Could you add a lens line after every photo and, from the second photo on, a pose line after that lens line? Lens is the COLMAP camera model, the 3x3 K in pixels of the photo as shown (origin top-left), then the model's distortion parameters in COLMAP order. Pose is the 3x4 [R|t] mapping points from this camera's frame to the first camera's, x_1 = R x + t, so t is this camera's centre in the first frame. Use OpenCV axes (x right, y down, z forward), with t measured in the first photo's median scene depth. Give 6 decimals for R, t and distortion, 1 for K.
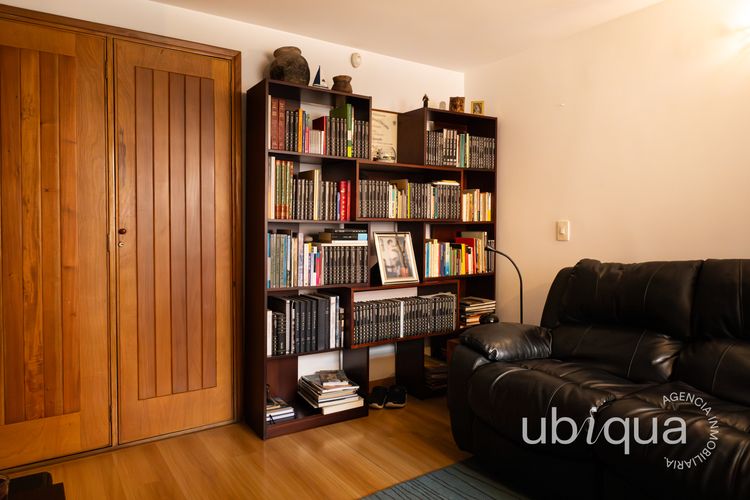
lens RADIAL K [[488.4, 0, 375.0], [0, 488.4, 250.0], [0, 0, 1]] dist [-0.000239, -0.000351]
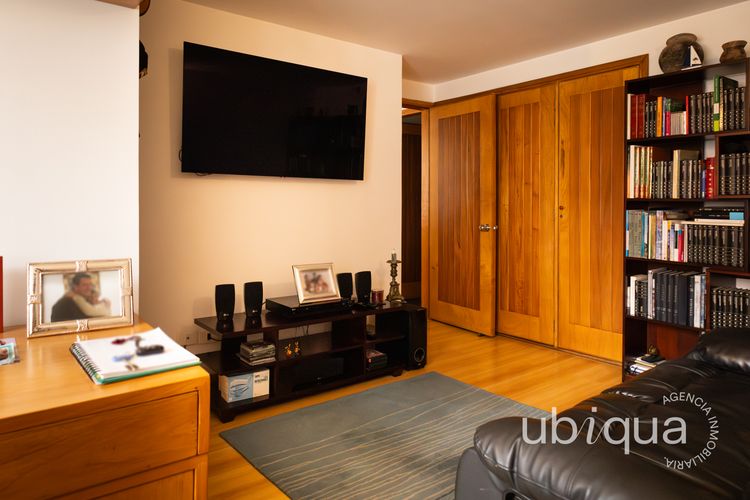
lens RADIAL K [[488.4, 0, 375.0], [0, 488.4, 250.0], [0, 0, 1]] dist [-0.000239, -0.000351]
pose [[0.082722, 0.093888, -0.992140, 0.903442], [-0.043425, 0.994946, 0.090533, -0.018664], [0.995626, 0.035594, 0.086381, 0.280719]]
